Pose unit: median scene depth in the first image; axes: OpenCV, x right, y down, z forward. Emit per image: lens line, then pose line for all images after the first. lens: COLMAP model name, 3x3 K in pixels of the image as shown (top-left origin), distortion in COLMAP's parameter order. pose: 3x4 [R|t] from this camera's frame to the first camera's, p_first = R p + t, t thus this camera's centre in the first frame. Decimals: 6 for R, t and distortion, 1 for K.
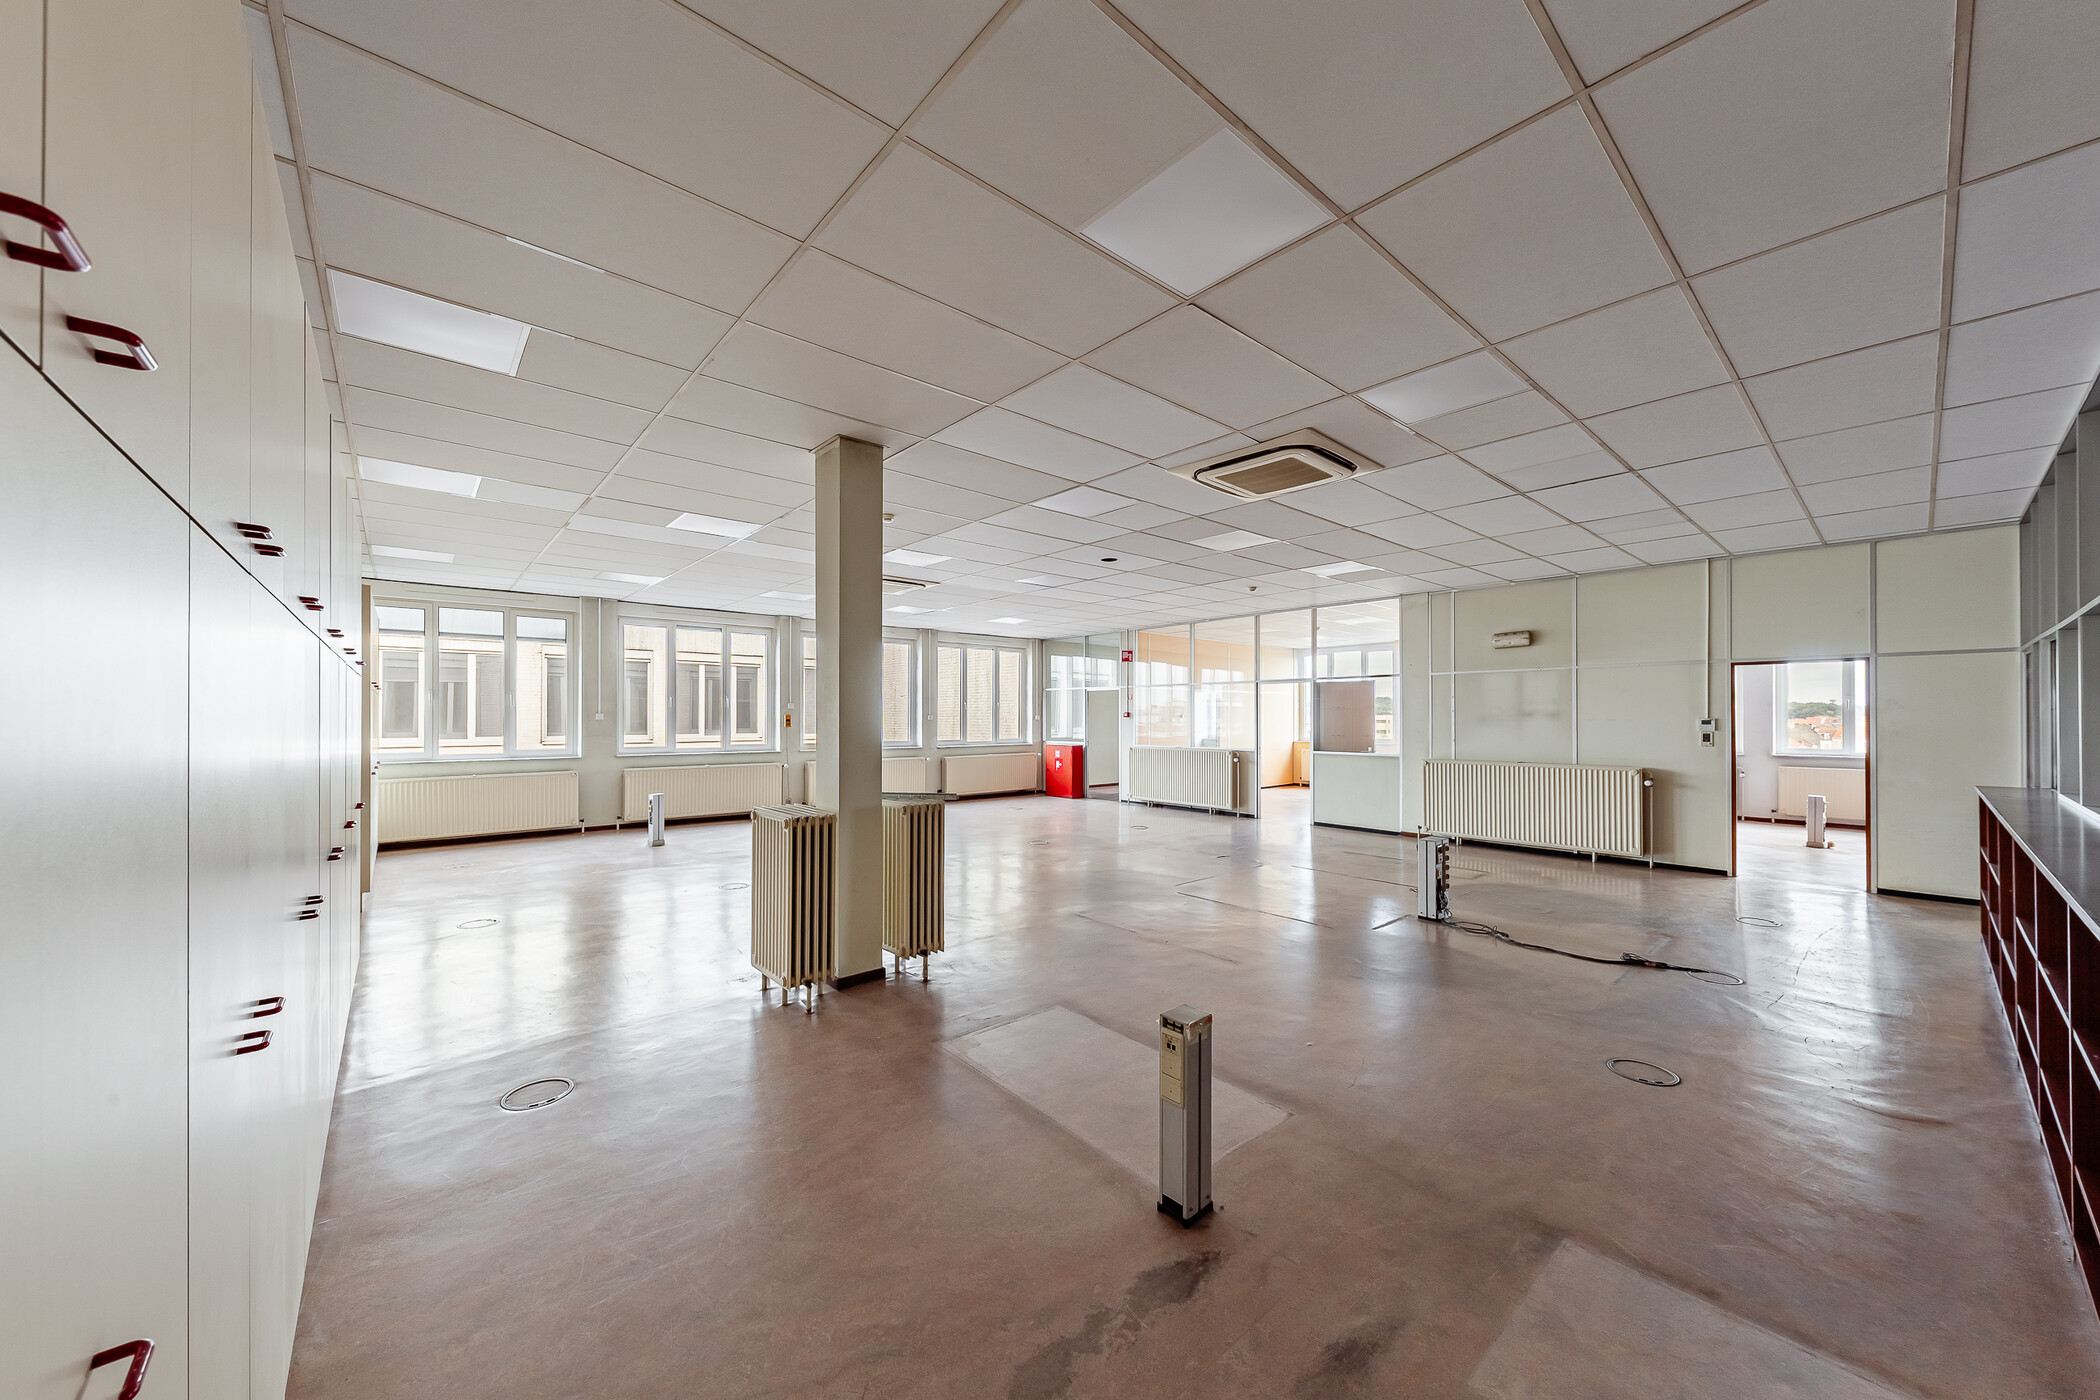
lens RADIAL K [[734.1, 0, 1036.3], [0, 734.1, 713.7], [0, 0, 1]] dist [0.001895, 0.000056]
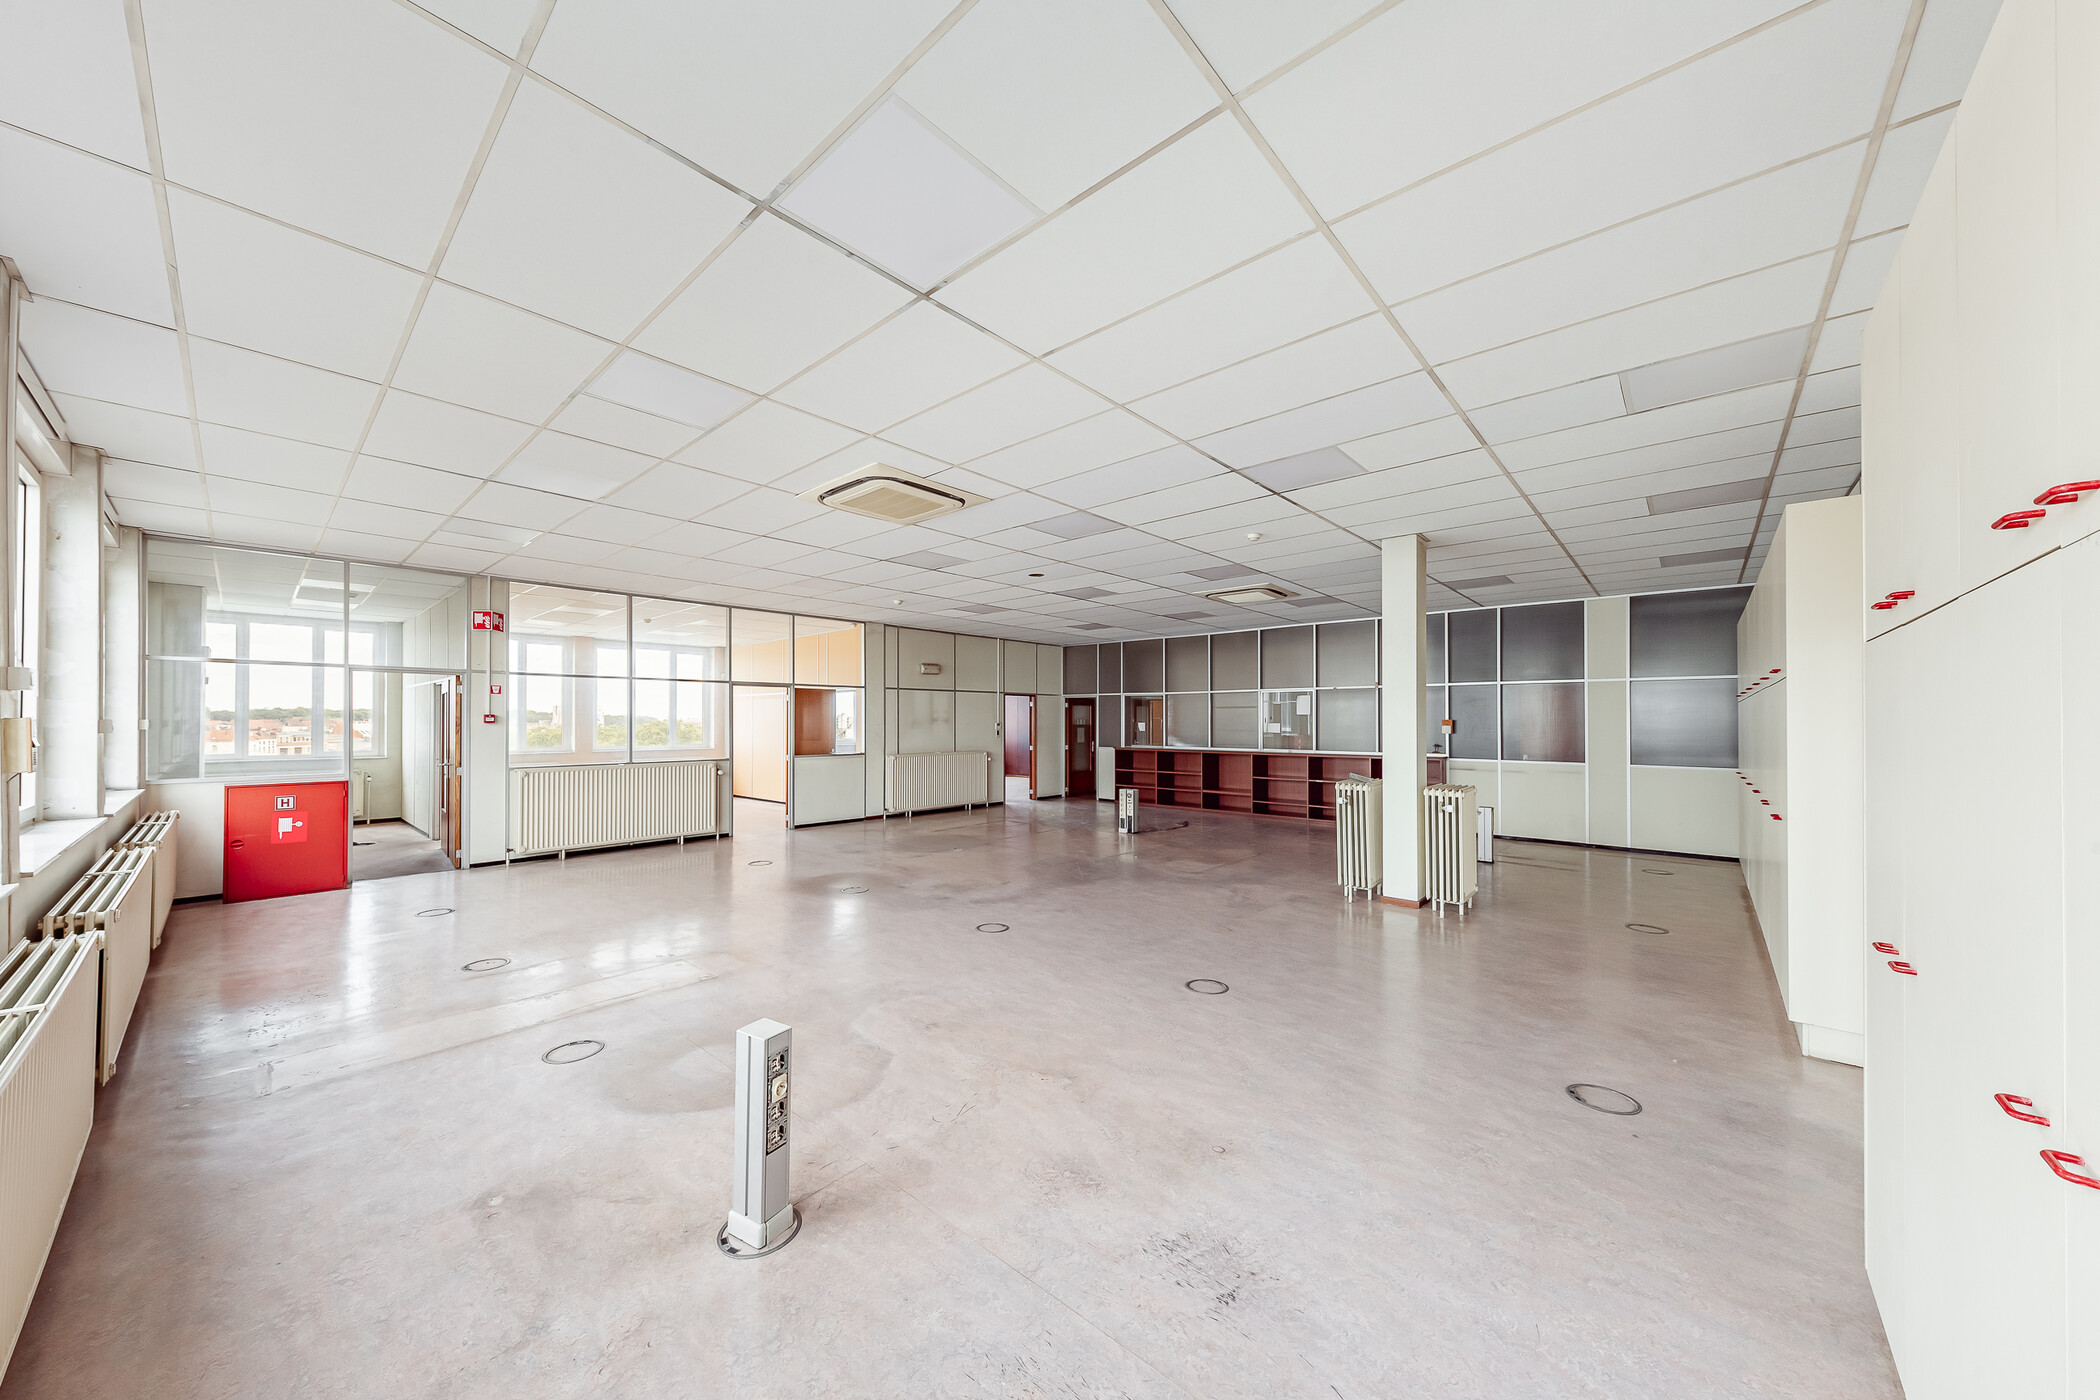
lens RADIAL K [[734.1, 0, 1038.7], [0, 734.1, 711.1], [0, 0, 1]] dist [0.001895, 0.000056]
pose [[-0.133450, 0.013747, 0.990960, -0.358457], [-0.005317, 0.999879, -0.014587, 0.001203], [-0.991041, -0.007215, -0.133361, 0.431866]]
